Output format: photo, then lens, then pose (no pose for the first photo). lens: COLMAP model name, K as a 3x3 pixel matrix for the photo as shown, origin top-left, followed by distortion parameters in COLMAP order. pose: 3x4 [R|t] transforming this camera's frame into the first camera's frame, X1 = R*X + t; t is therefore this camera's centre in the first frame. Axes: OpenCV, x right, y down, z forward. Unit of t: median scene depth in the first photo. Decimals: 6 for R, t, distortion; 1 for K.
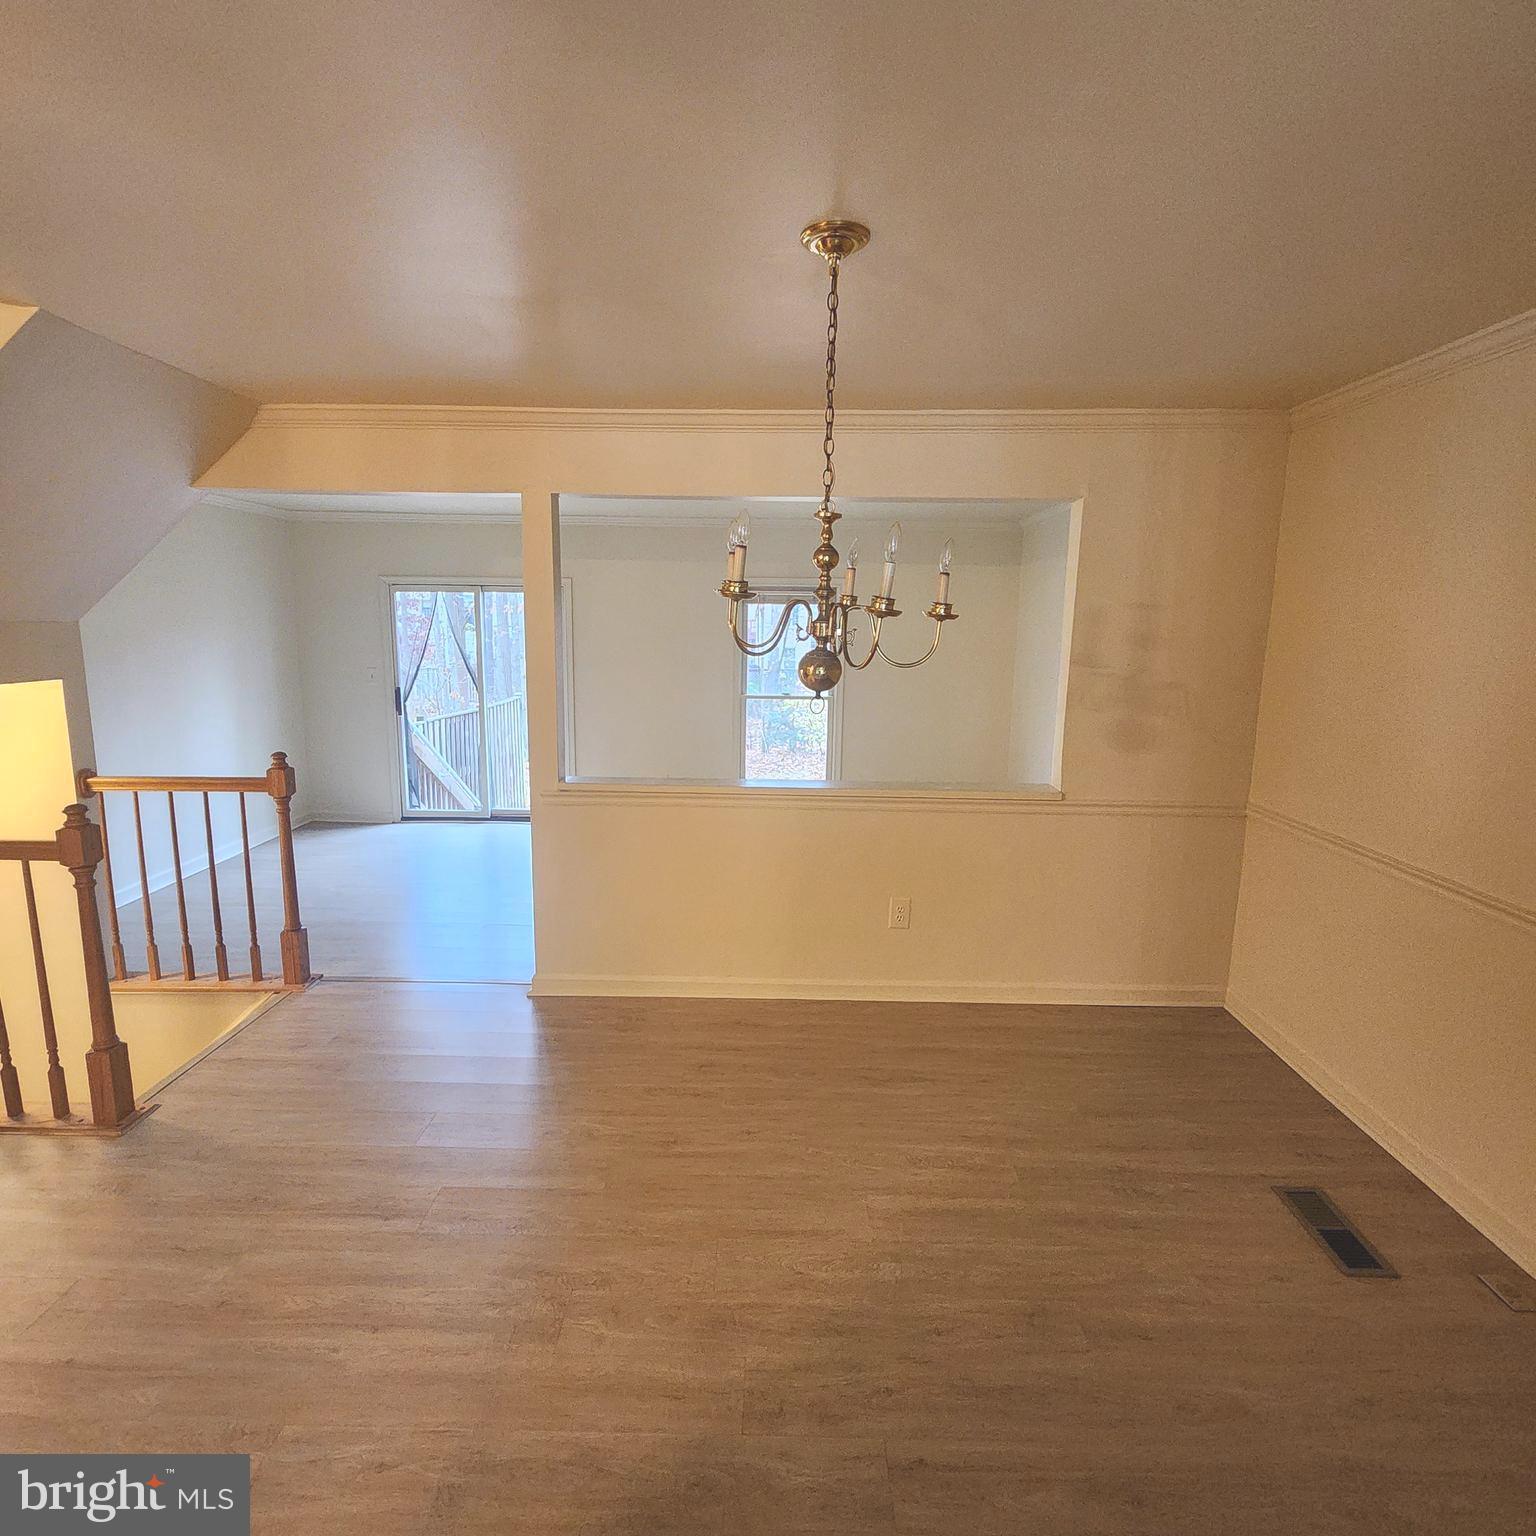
lens RADIAL K [[840.1, 0, 766.4], [0, 840.1, 762.3], [0, 0, 1]] dist [0.001991, -0.001779]
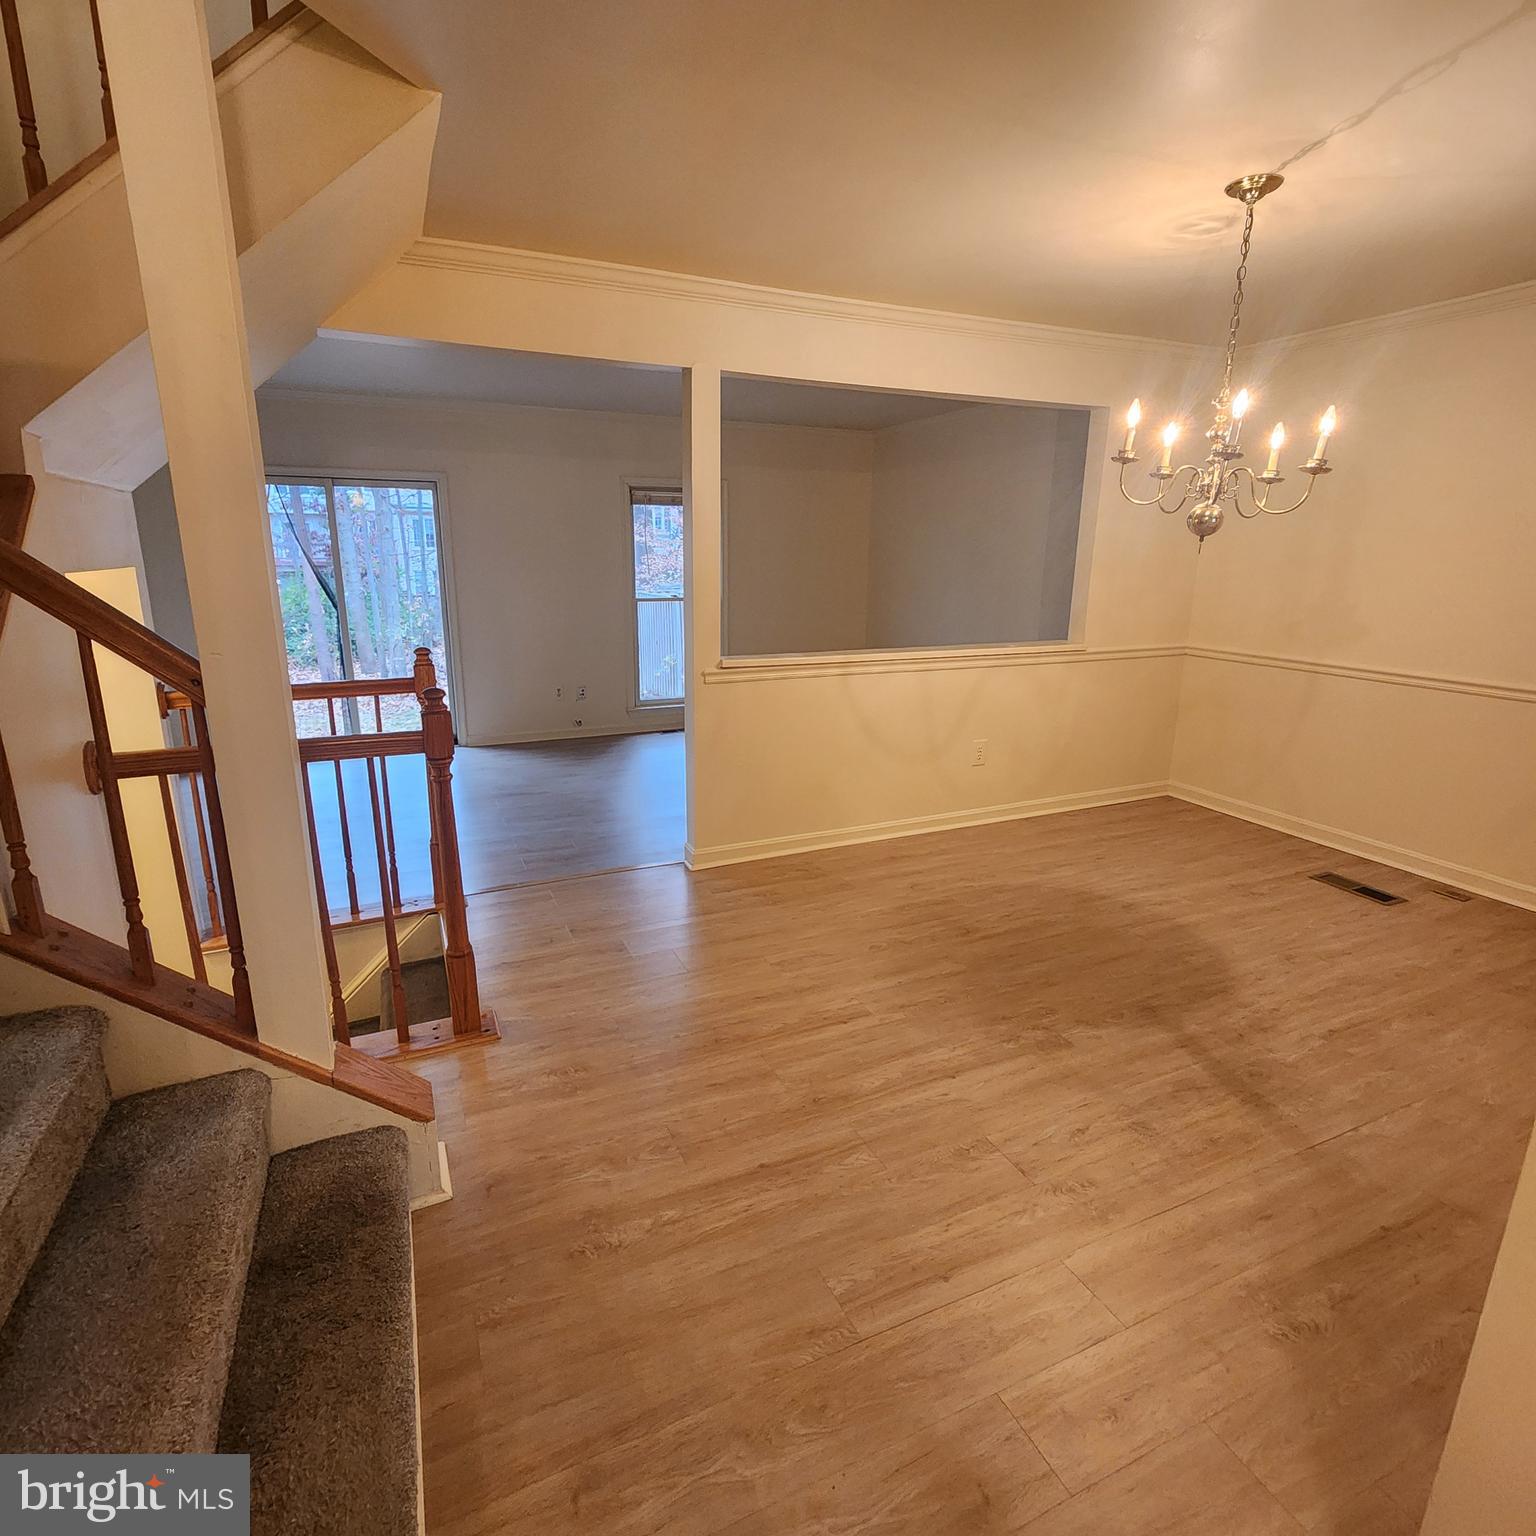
lens RADIAL K [[840.1, 0, 766.4], [0, 840.1, 762.3], [0, 0, 1]] dist [0.001991, -0.001779]
pose [[0.905542, -0.112065, 0.409188, -0.905677], [0.076055, 0.991738, 0.103299, 0.064748], [-0.417384, -0.062421, 0.906584, 0.036461]]
